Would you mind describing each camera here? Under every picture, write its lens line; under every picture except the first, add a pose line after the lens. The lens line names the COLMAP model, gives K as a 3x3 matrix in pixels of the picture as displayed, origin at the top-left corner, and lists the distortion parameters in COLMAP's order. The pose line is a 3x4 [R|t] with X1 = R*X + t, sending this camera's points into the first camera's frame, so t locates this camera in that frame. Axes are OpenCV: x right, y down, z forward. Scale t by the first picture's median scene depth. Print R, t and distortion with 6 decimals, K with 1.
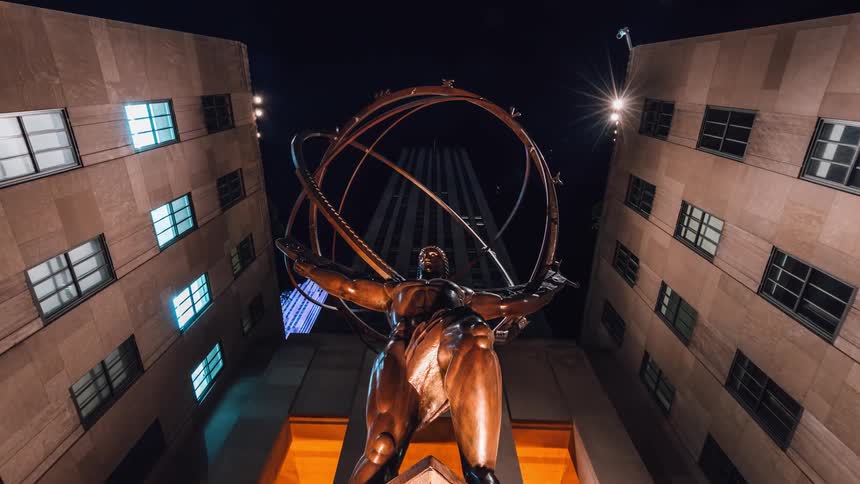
lens RADIAL K [[412.2, 0, 425.8], [0, 412.2, 243.8], [0, 0, 1]] dist [-0.007295, -0.003637]
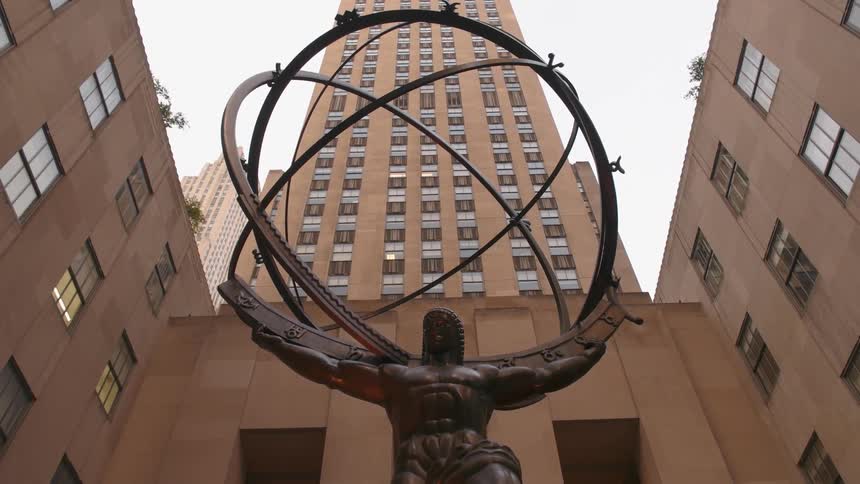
lens RADIAL K [[692.2, 0, 434.5], [0, 692.2, 240.9], [0, 0, 1]] dist [-0.015653, -0.014076]
pose [[0.998588, -0.049505, 0.019287, -0.008383], [0.043285, 0.968557, 0.244998, -0.243844], [-0.030809, -0.243817, 0.969332, -0.114144]]
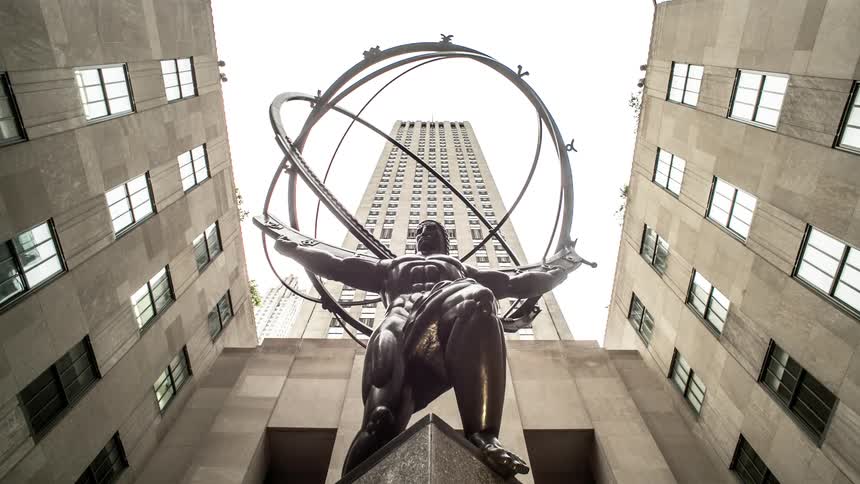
lens RADIAL K [[498.8, 0, 436.9], [0, 498.8, 241.3], [0, 0, 1]] dist [-0.028793, 0.013992]
pose [[0.999558, -0.011585, 0.027382, -0.001294], [0.011396, 0.999910, 0.007044, 0.025760], [-0.027461, -0.006729, 0.999600, -0.064579]]
